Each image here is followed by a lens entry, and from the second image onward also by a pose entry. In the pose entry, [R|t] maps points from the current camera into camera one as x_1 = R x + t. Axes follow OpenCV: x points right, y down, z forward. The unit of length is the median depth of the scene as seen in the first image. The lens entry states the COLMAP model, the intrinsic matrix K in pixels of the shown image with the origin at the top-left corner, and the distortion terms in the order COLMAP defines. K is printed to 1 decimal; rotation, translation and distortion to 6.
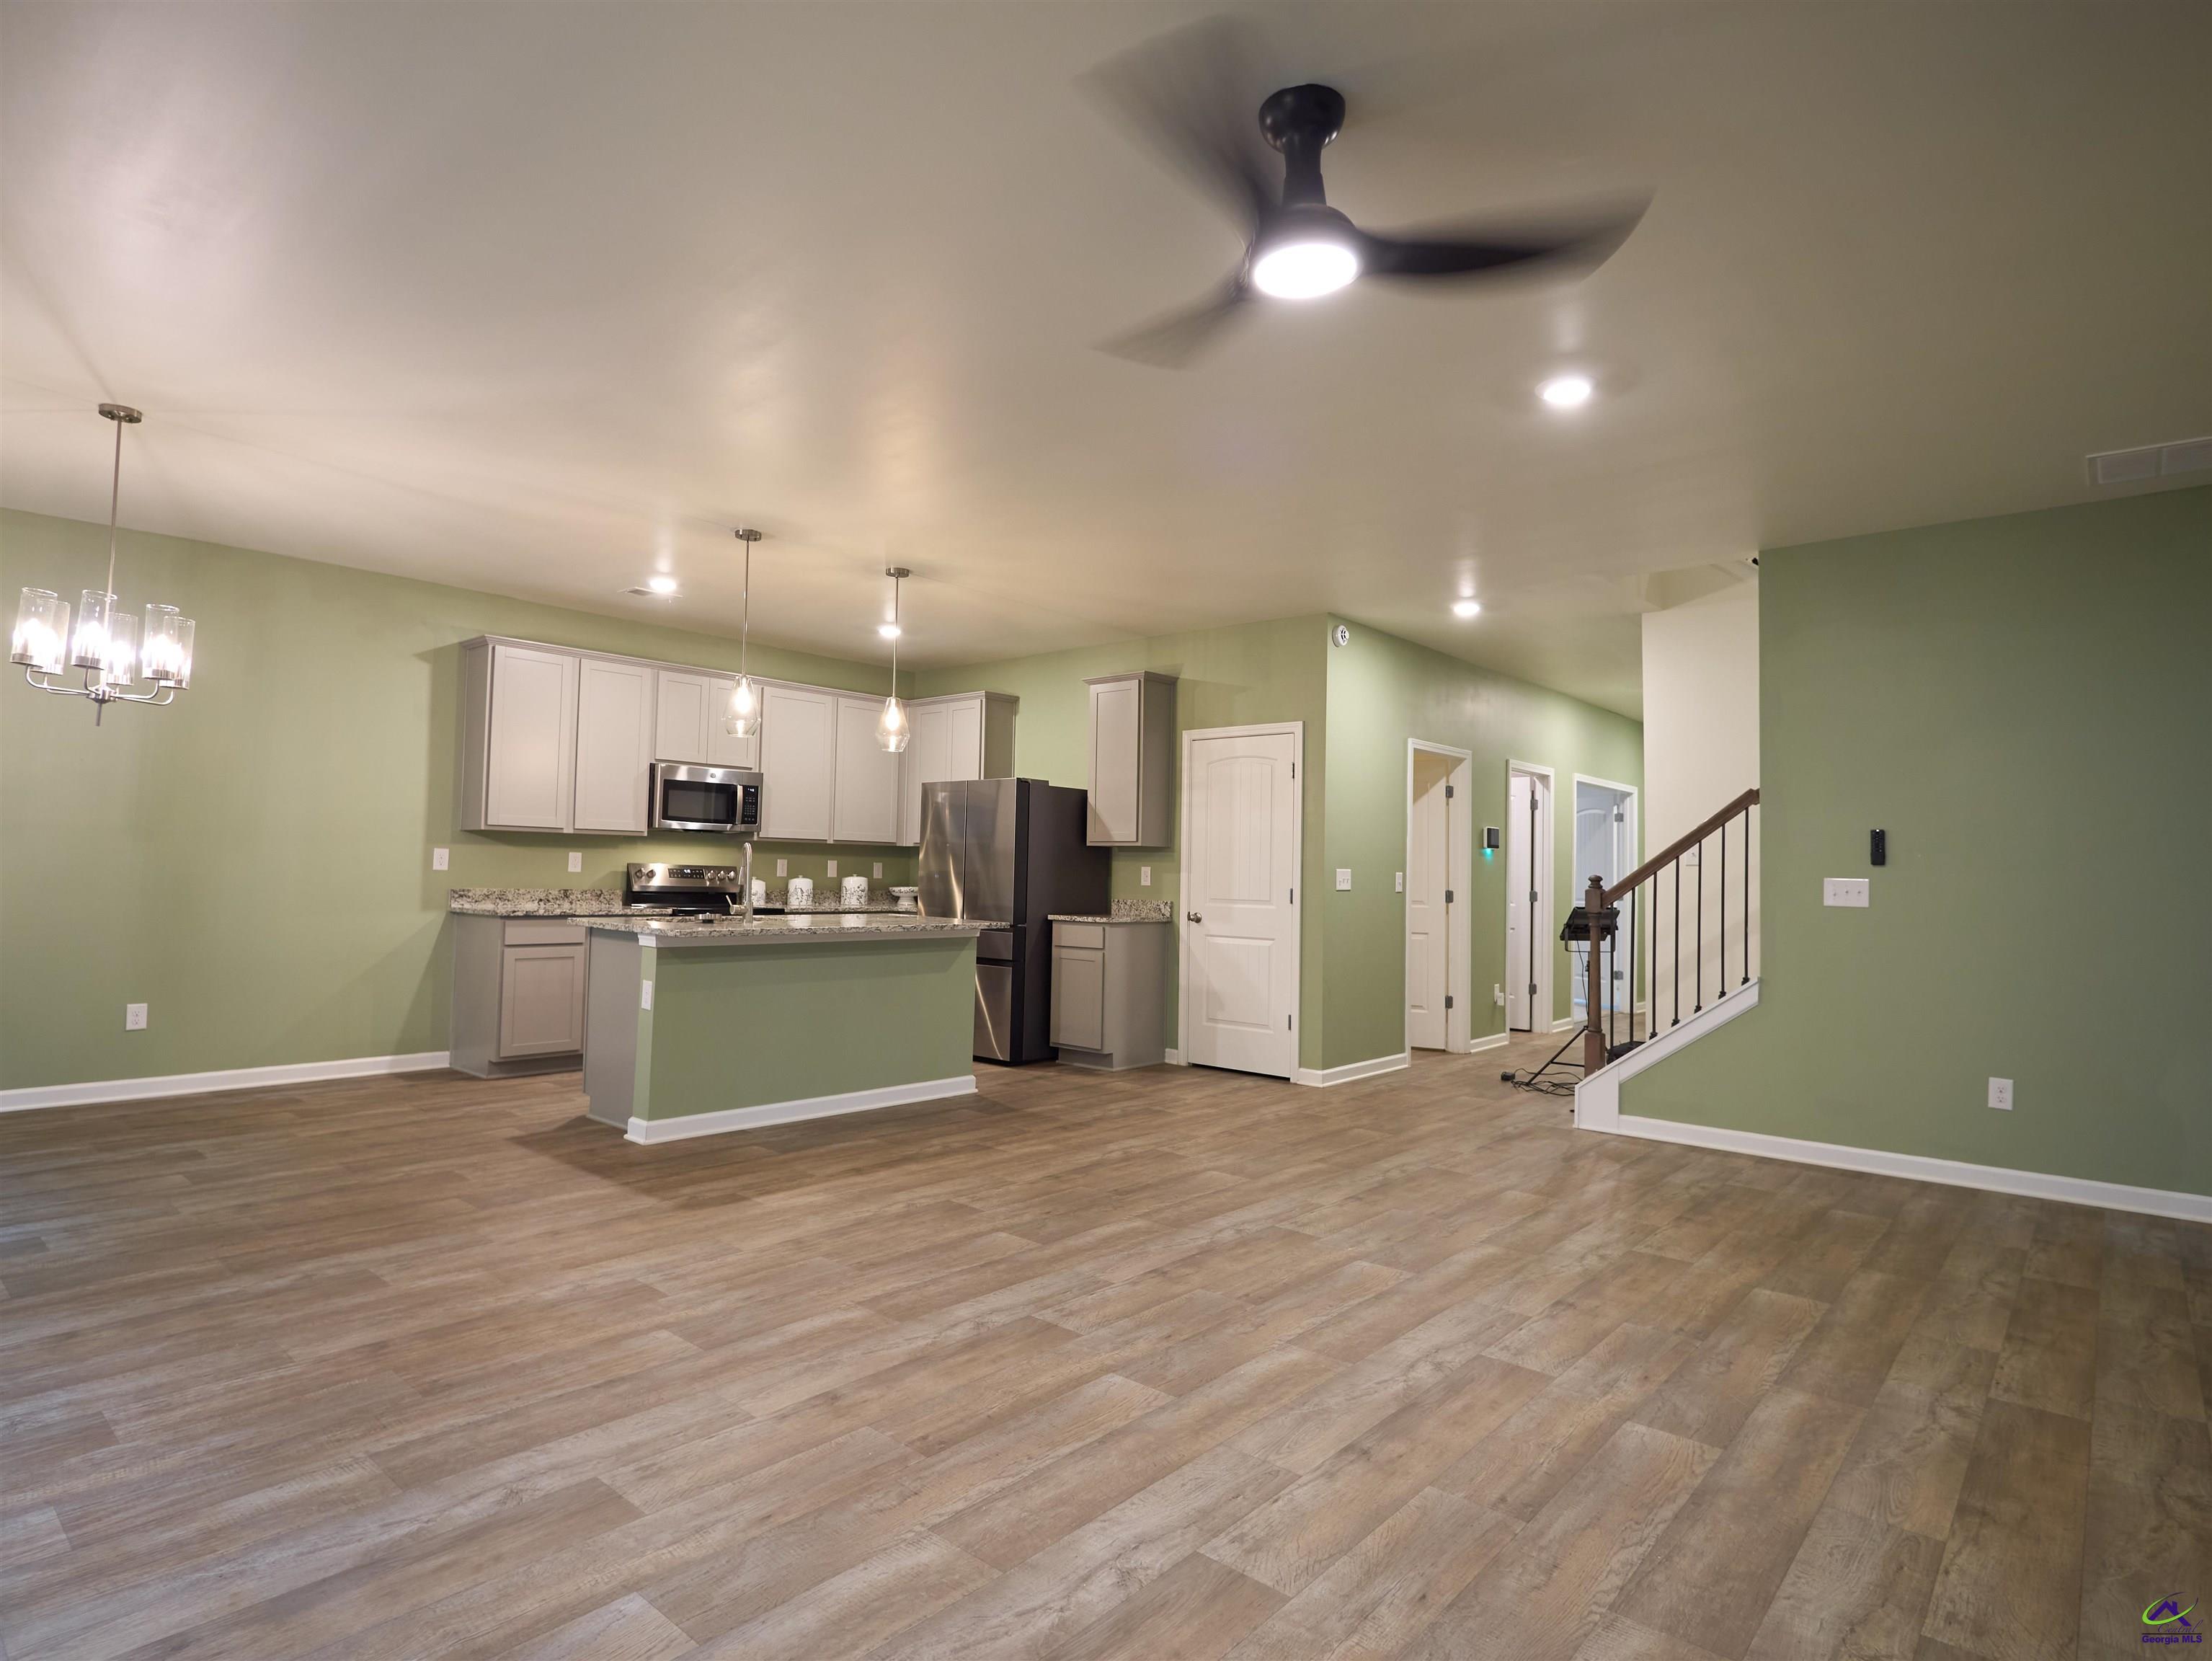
lens RADIAL K [[1191.3, 0, 1101.7], [0, 1191.3, 793.6], [0, 0, 1]] dist [-0.015951, 0.002425]
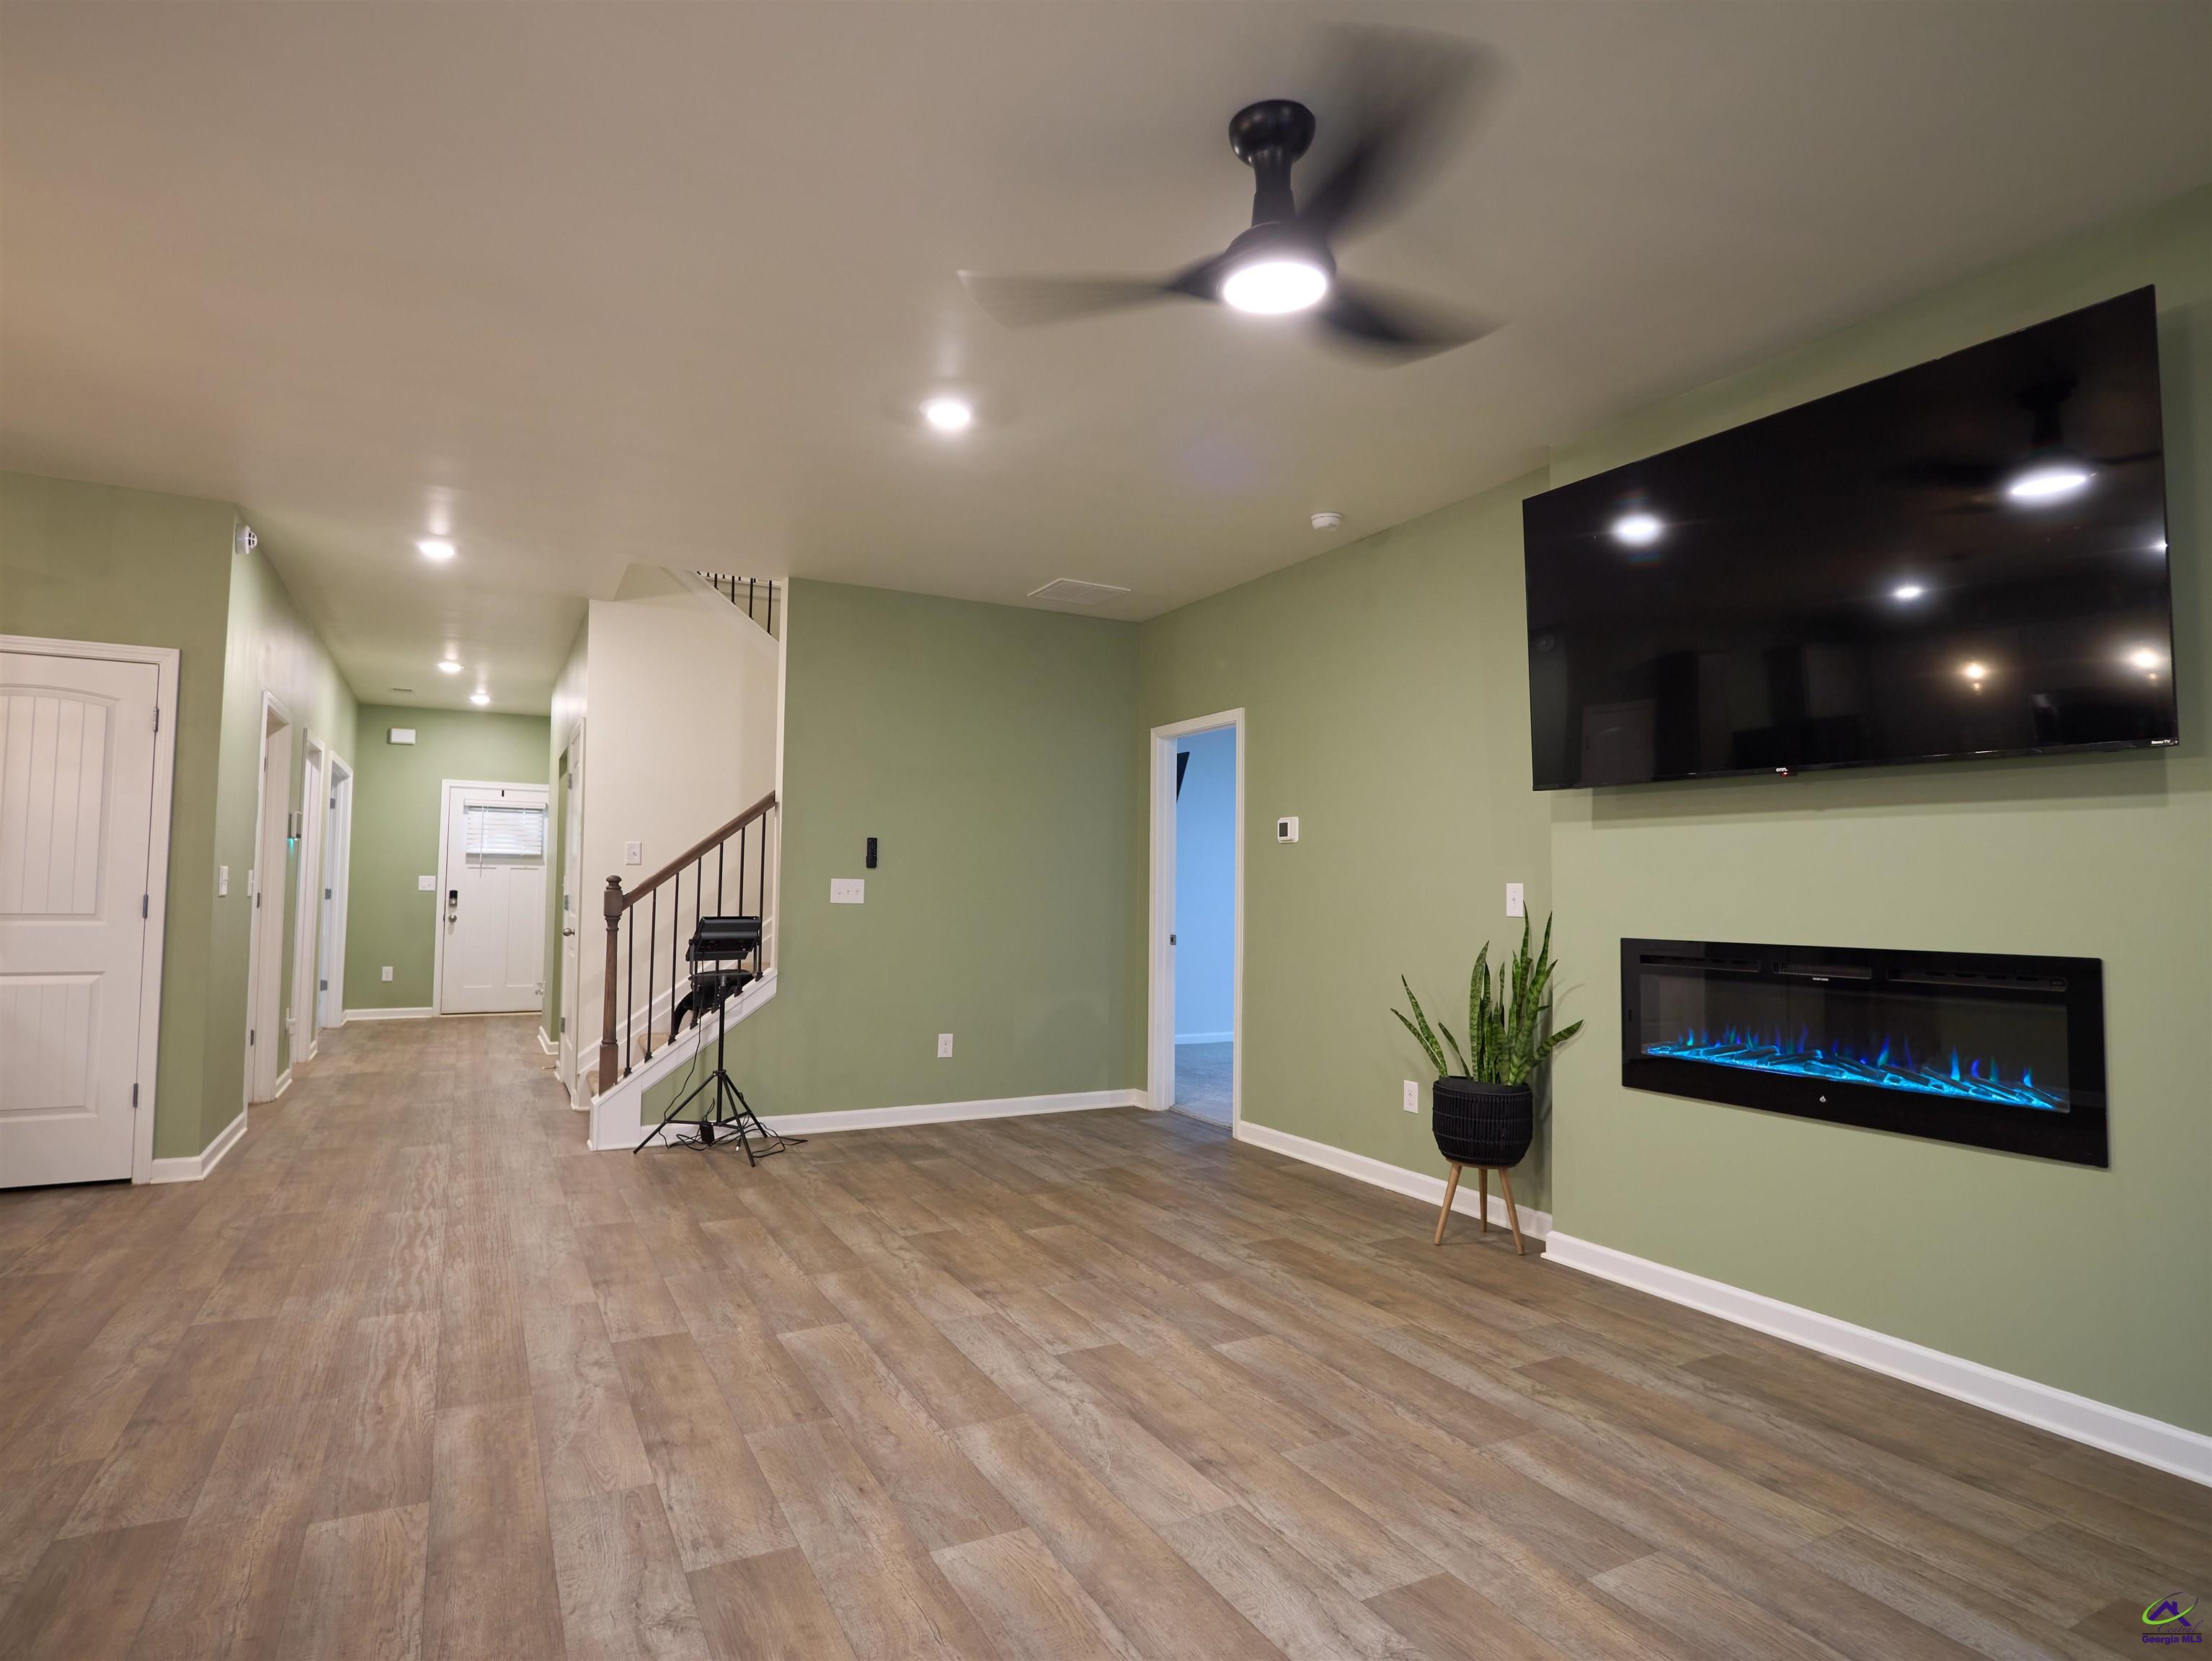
lens RADIAL K [[1191.3, 0, 1101.8], [0, 1191.3, 811.5], [0, 0, 1]] dist [-0.015951, 0.002425]
pose [[0.353669, 0.045353, 0.934270, -0.341235], [-0.067773, 0.997441, -0.022764, 0.014269], [-0.932912, -0.055268, 0.355838, 0.331119]]
